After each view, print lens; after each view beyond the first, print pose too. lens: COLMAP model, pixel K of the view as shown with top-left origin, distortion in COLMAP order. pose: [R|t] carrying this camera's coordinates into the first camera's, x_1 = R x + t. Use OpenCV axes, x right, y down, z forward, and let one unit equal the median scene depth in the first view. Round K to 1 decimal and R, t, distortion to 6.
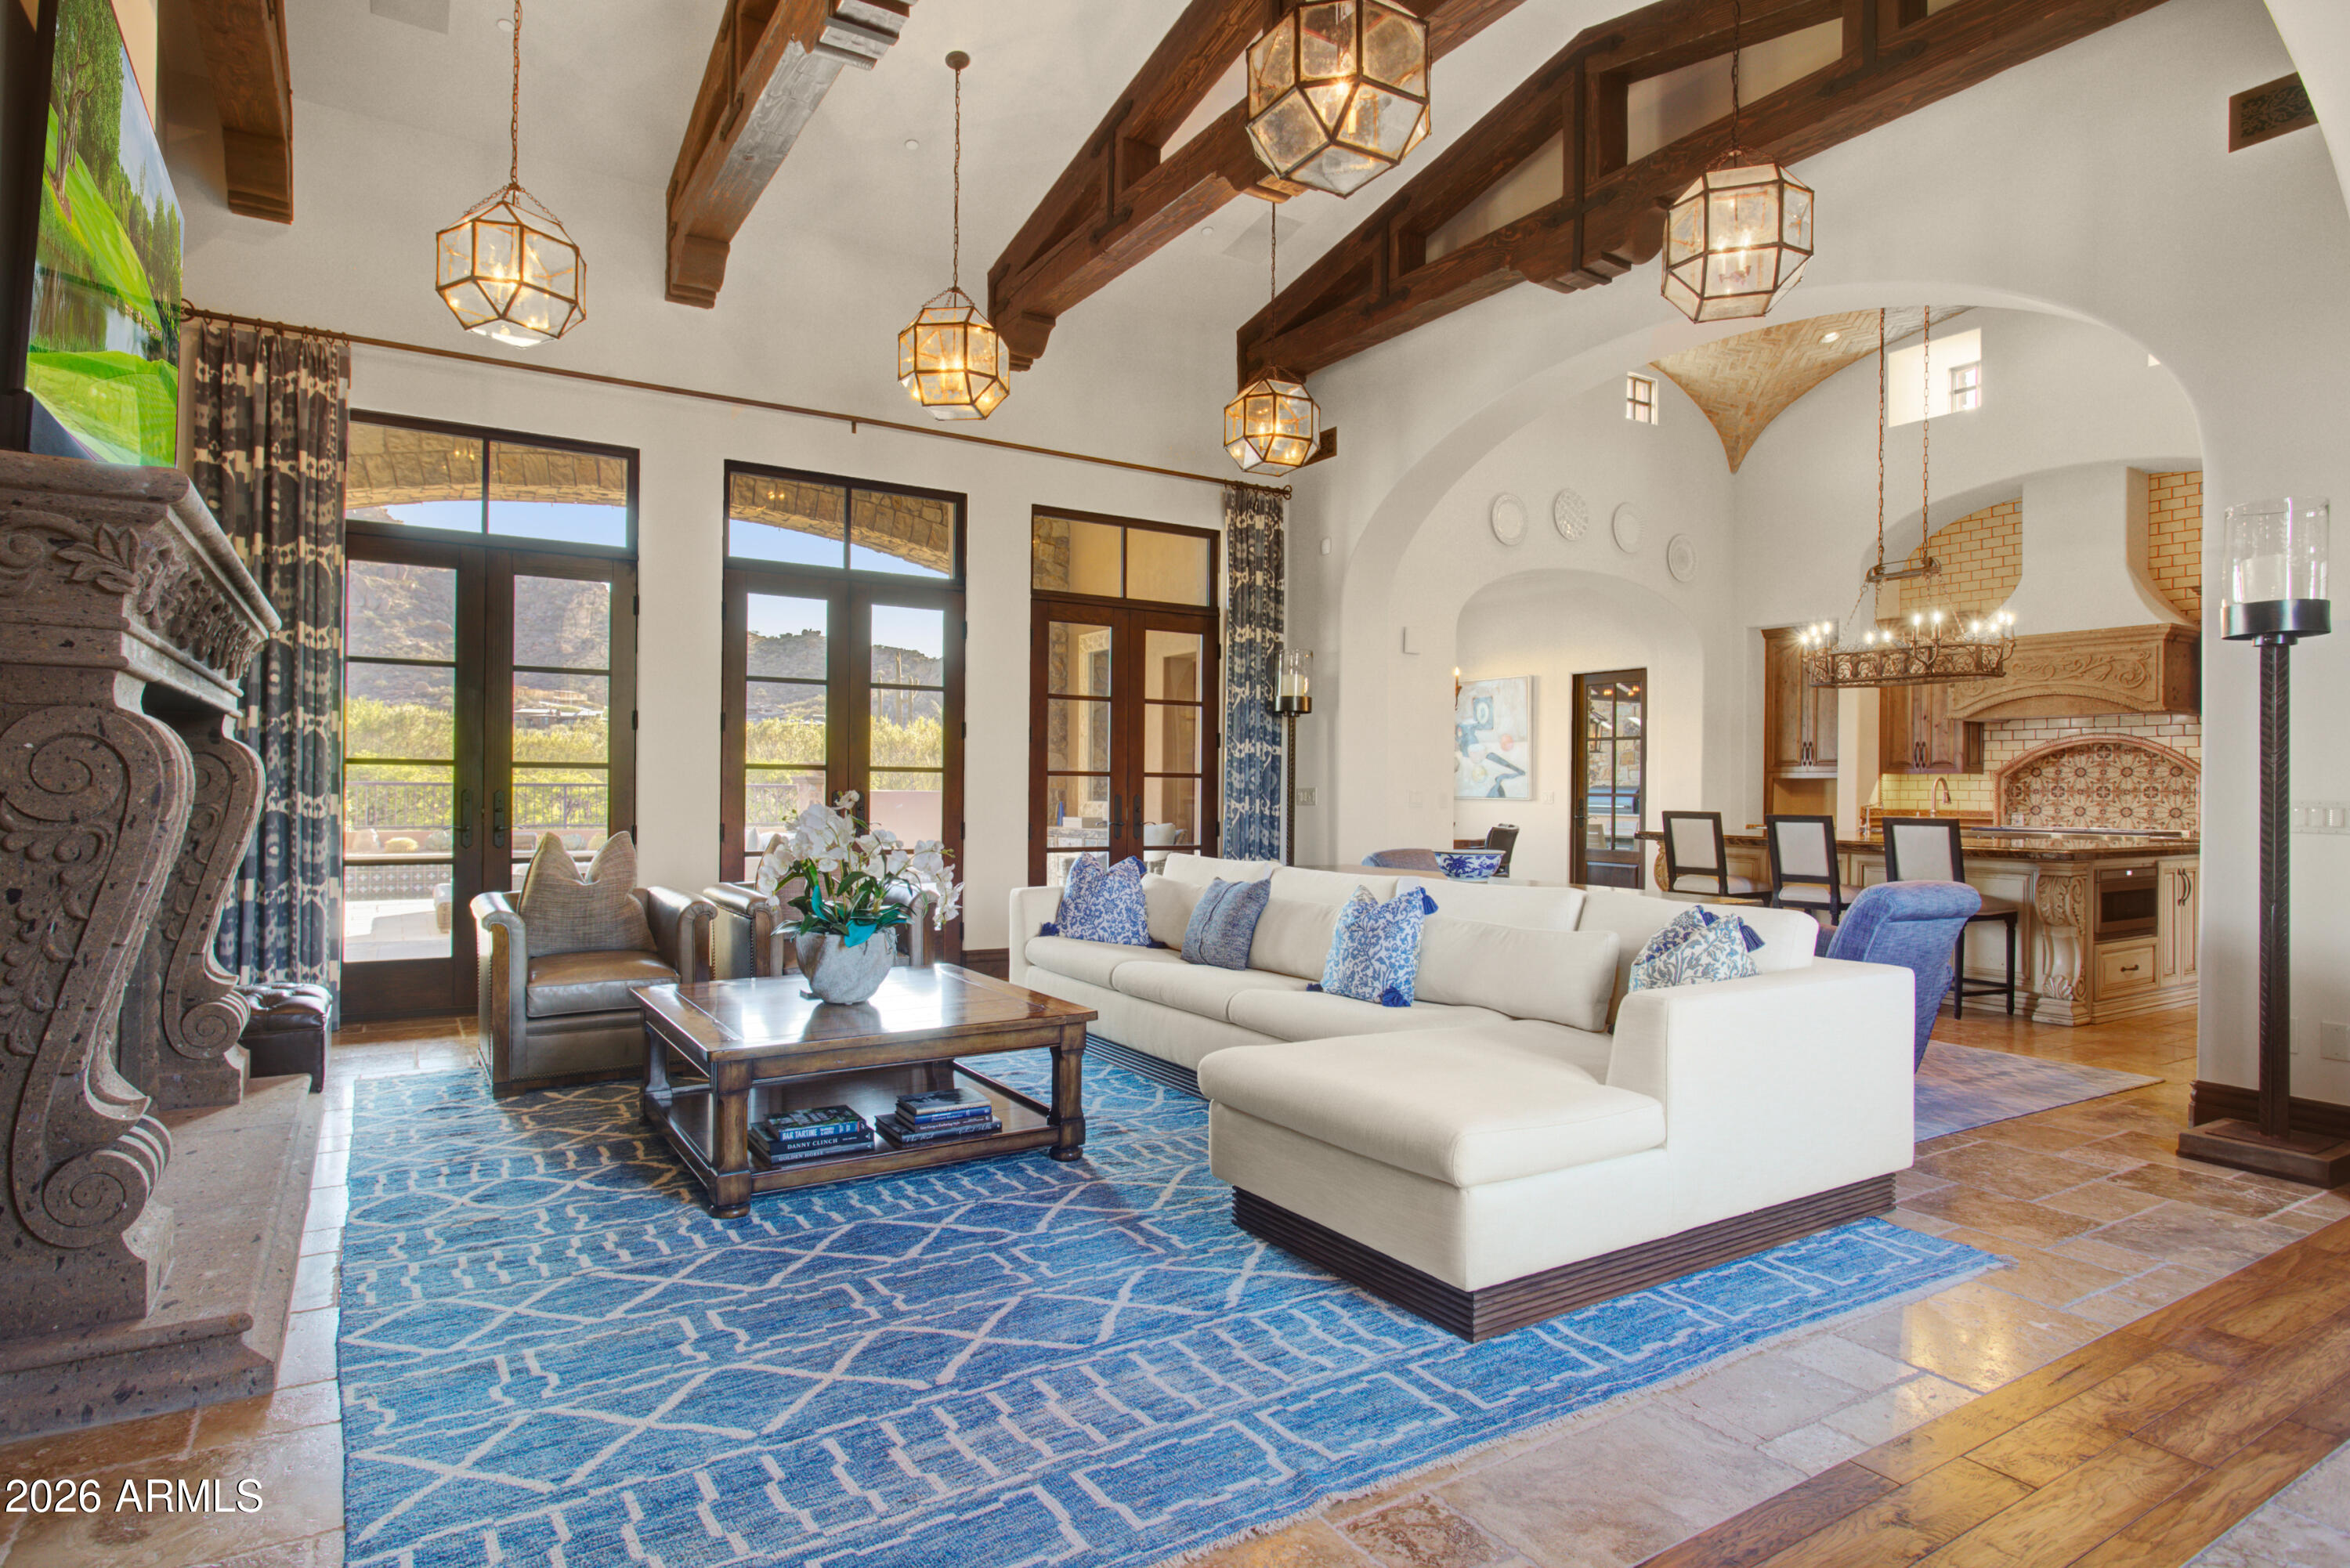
lens RADIAL K [[1233.0, 0, 1147.0], [0, 1233.0, 787.8], [0, 0, 1]] dist [-0.011560, 0.001457]
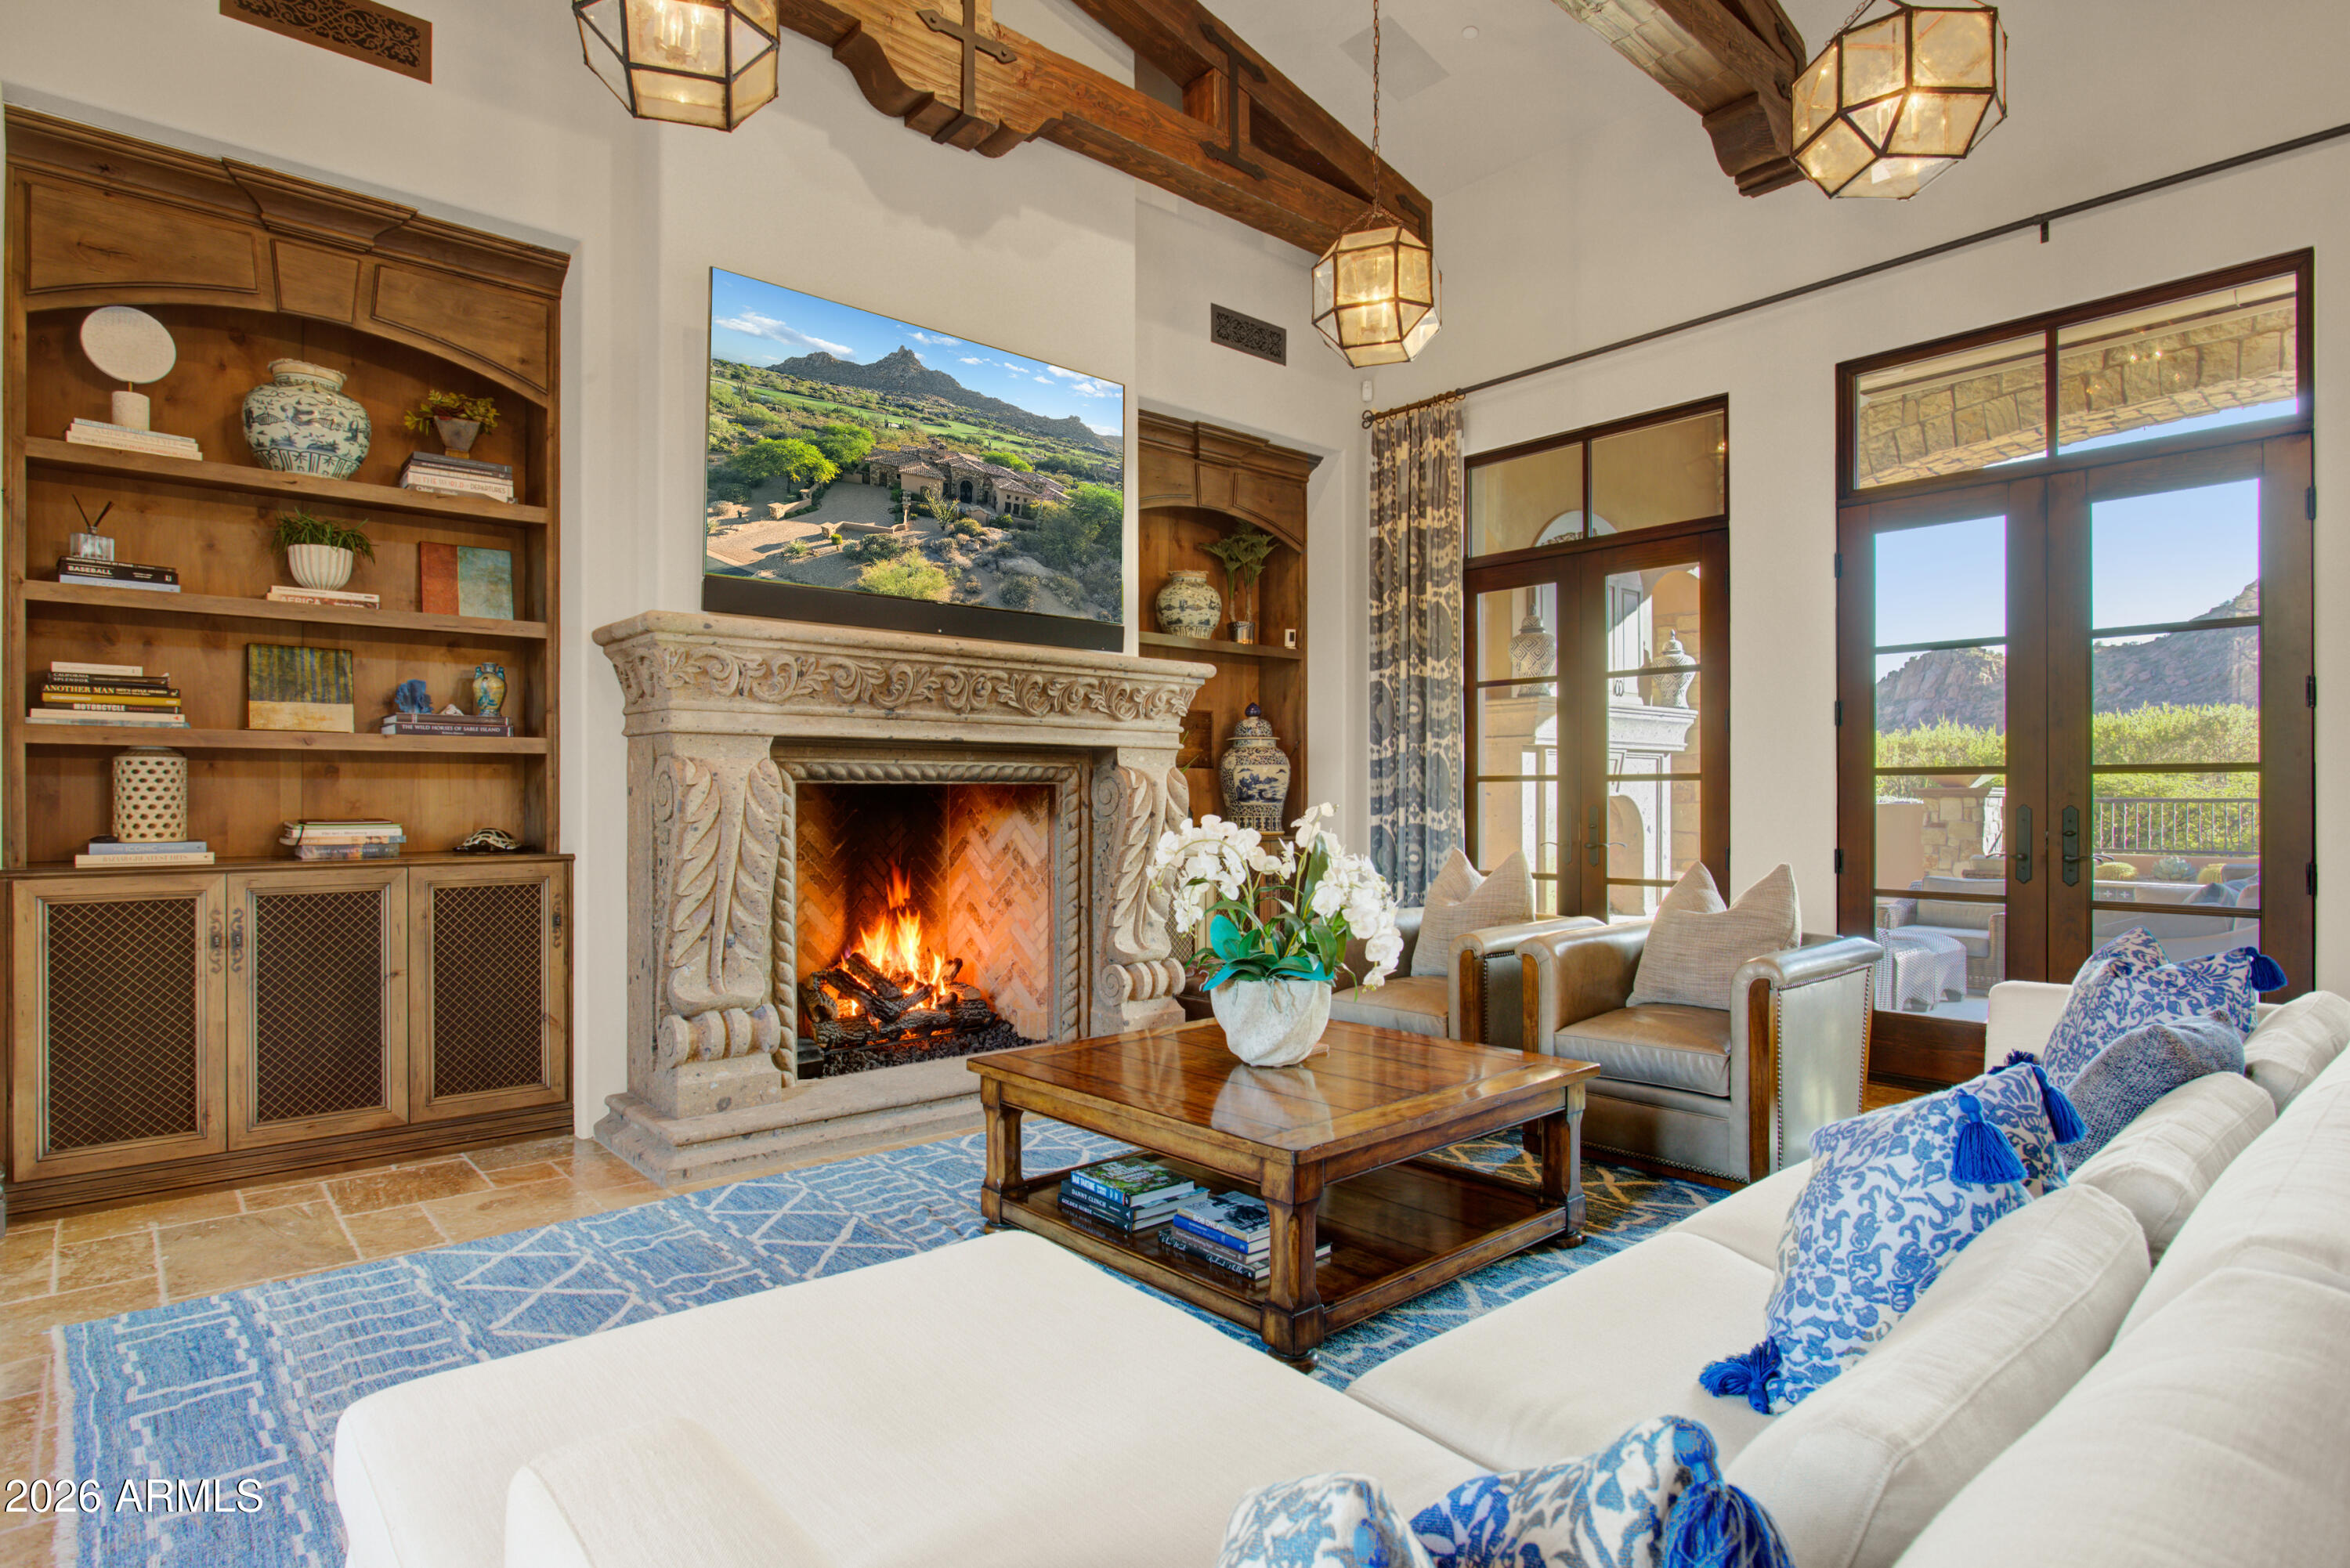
lens RADIAL K [[1233.0, 0, 1183.3], [0, 1233.0, 793.1], [0, 0, 1]] dist [-0.011560, 0.001457]
pose [[0.159223, -0.015838, -0.987116, 0.391929], [0.004276, 0.999873, -0.015353, 0.006343], [0.987233, -0.001777, 0.159271, 0.581125]]
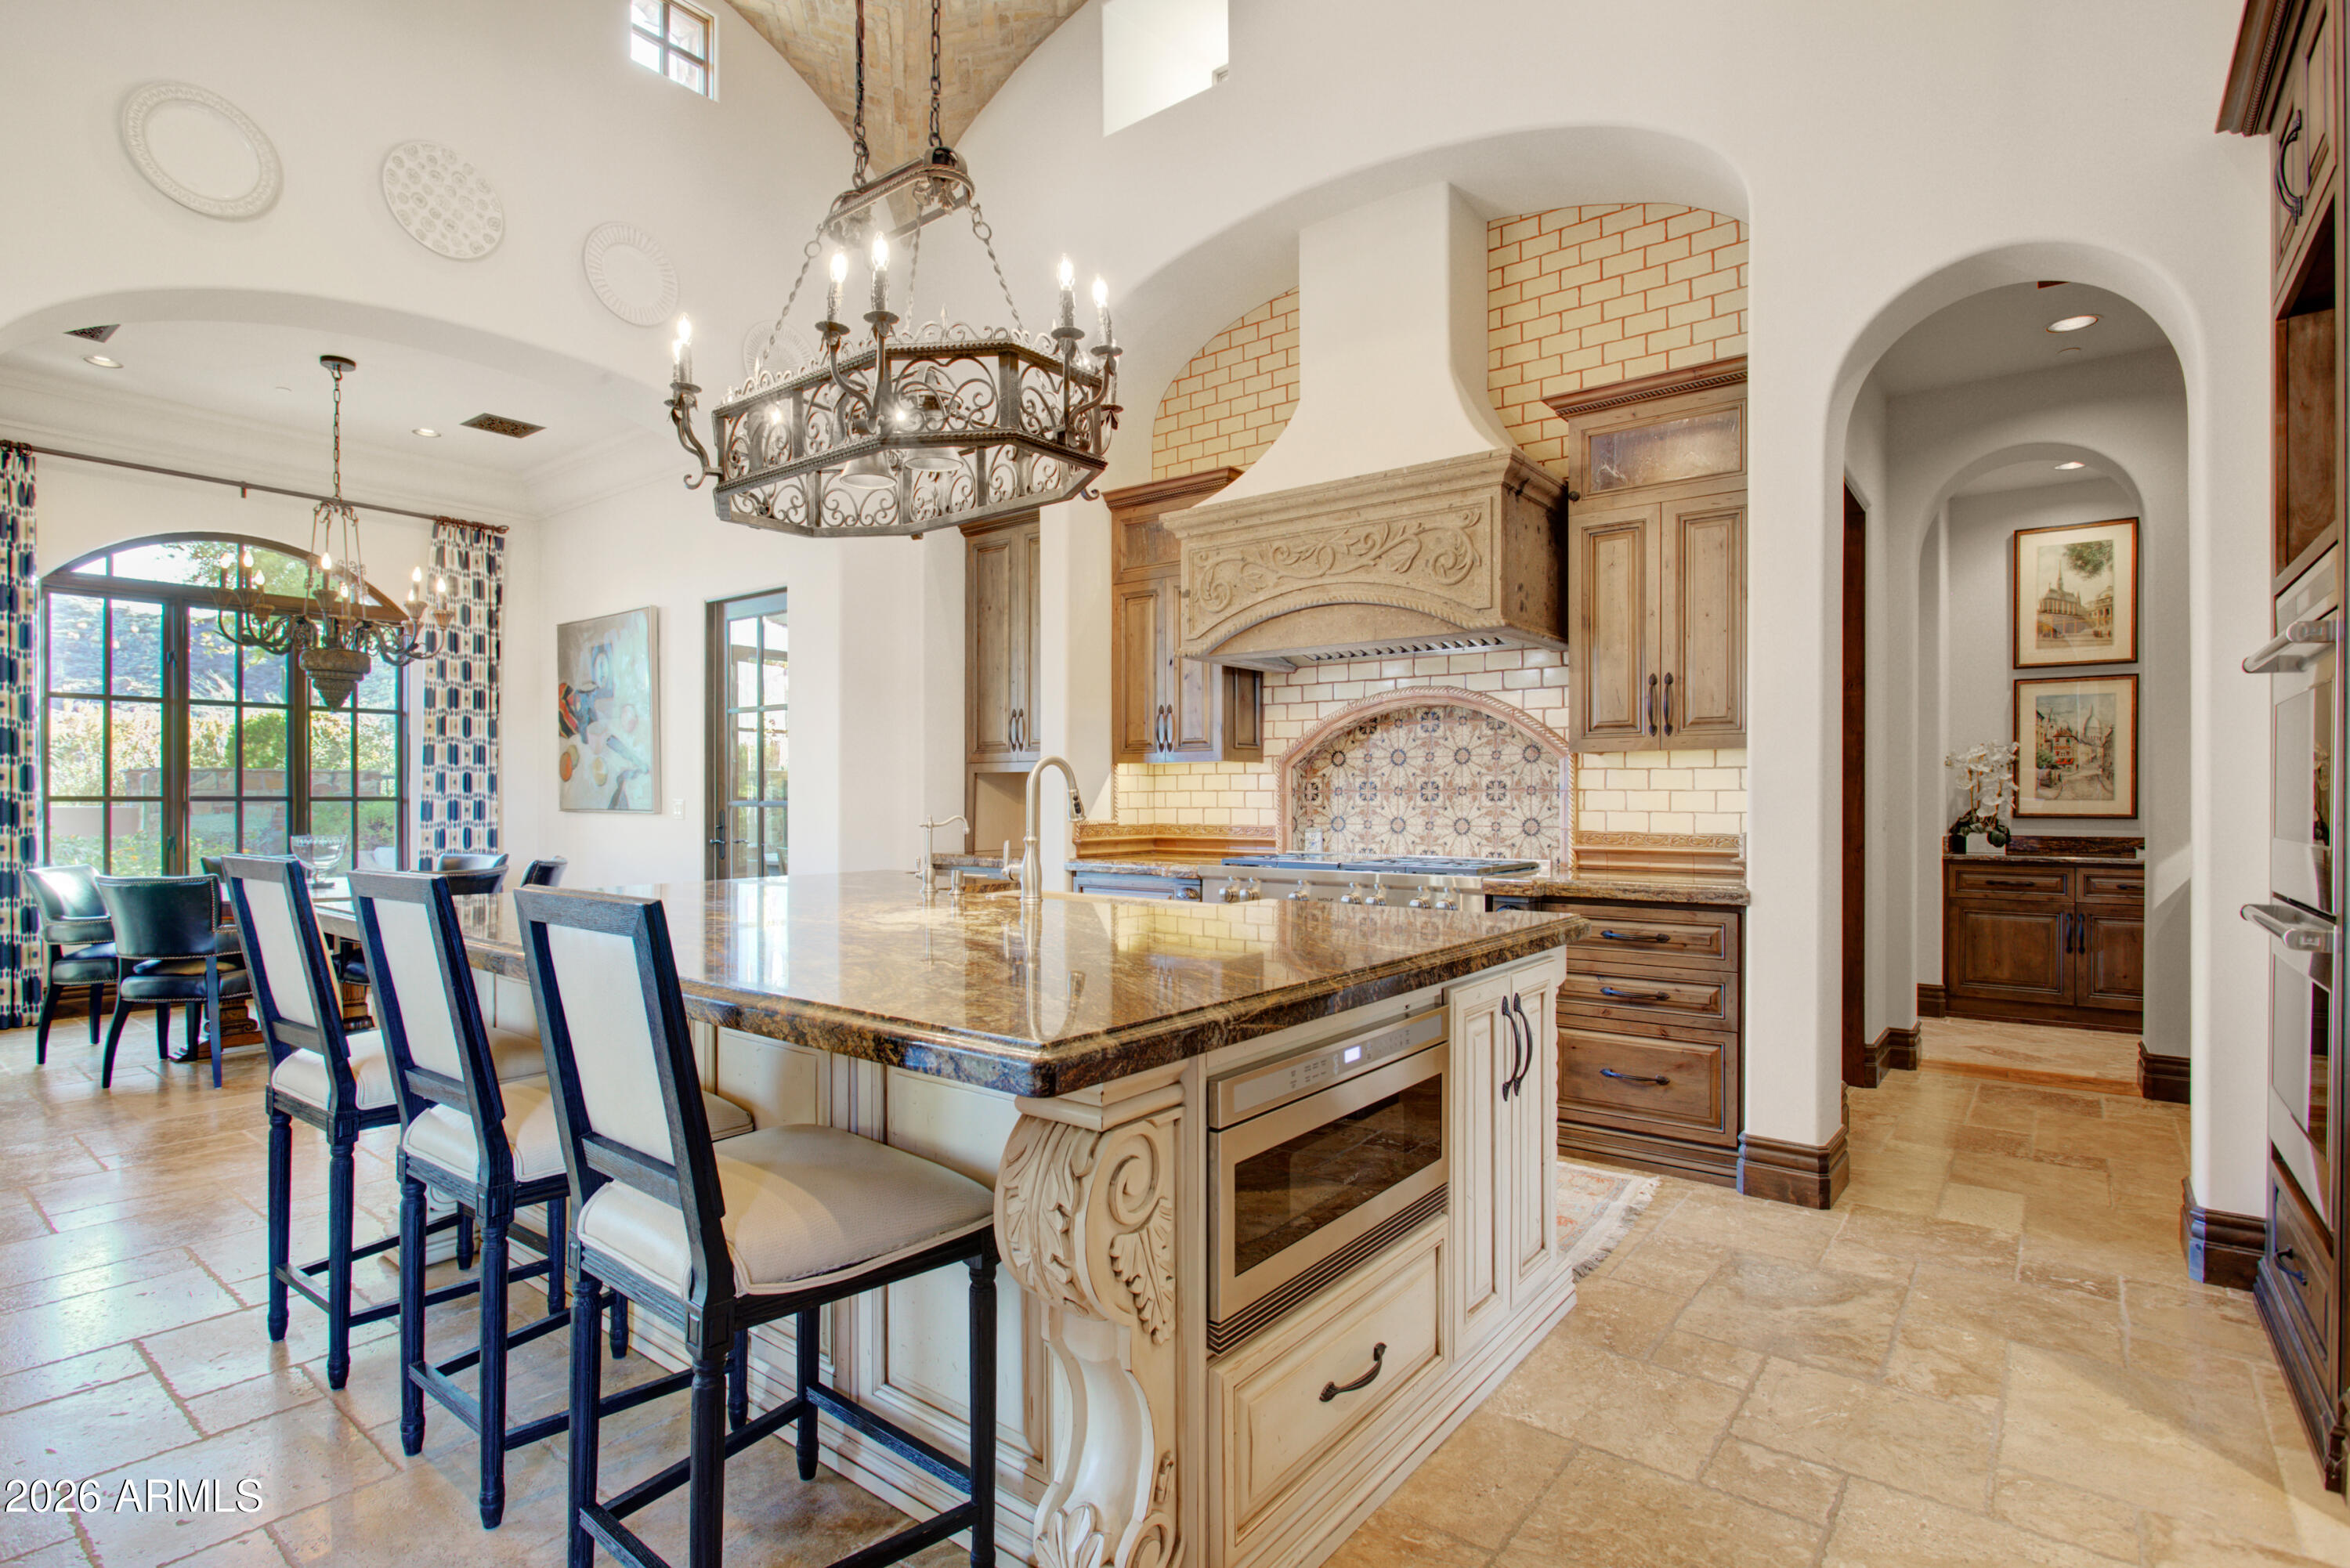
lens RADIAL K [[1136.5, 0, 1158.6], [0, 1136.5, 793.2], [0, 0, 1]] dist [-0.017313, 0.002998]
pose [[0.938939, -0.009096, 0.343963, 0.876541], [0.009164, 0.999957, 0.001427, 0.004509], [-0.343961, 0.001812, 0.938982, 0.997900]]
